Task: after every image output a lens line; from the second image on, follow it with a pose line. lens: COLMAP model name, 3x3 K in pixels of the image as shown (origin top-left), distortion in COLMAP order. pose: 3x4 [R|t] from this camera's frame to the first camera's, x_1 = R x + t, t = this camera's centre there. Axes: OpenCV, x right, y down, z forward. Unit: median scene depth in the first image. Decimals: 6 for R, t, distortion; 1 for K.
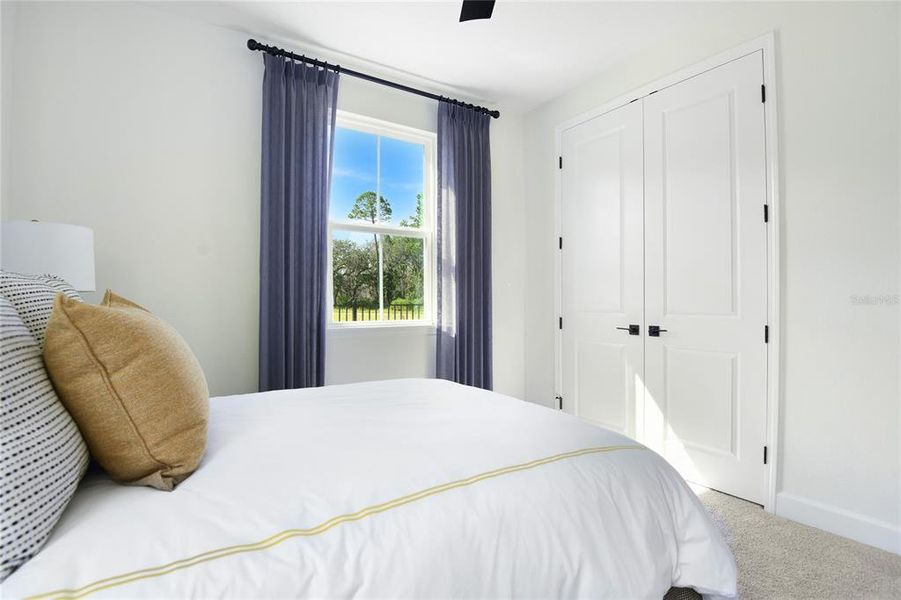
lens RADIAL K [[446.5, 0, 448.2], [0, 446.5, 307.9], [0, 0, 1]] dist [-0.000338, -0.027568]
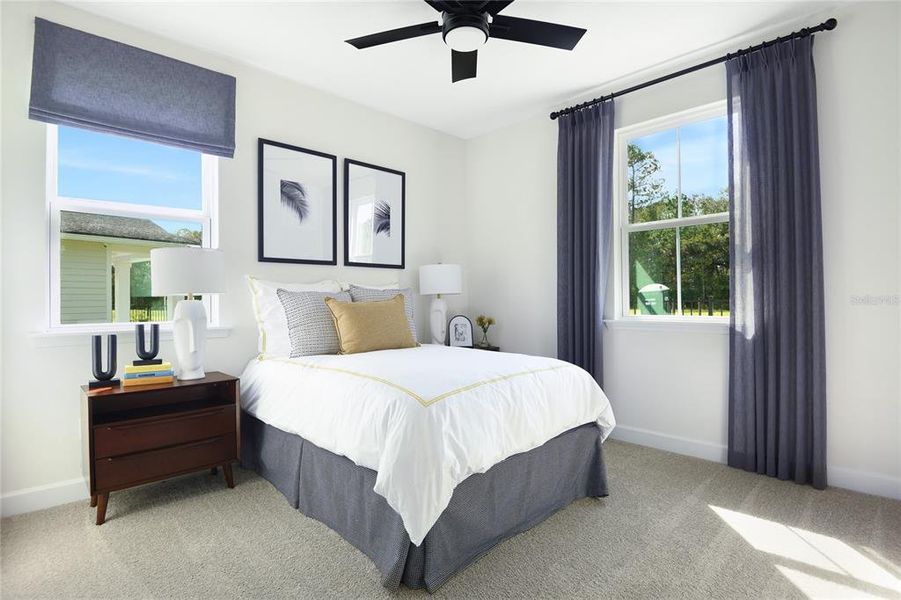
lens RADIAL K [[446.5, 0, 448.2], [0, 446.5, 307.9], [0, 0, 1]] dist [-0.000338, -0.027568]
pose [[0.186423, 0.019433, -0.982277, 0.713557], [-0.004617, 0.999811, 0.018904, -0.003852], [0.982459, 0.001011, 0.186478, 0.316013]]
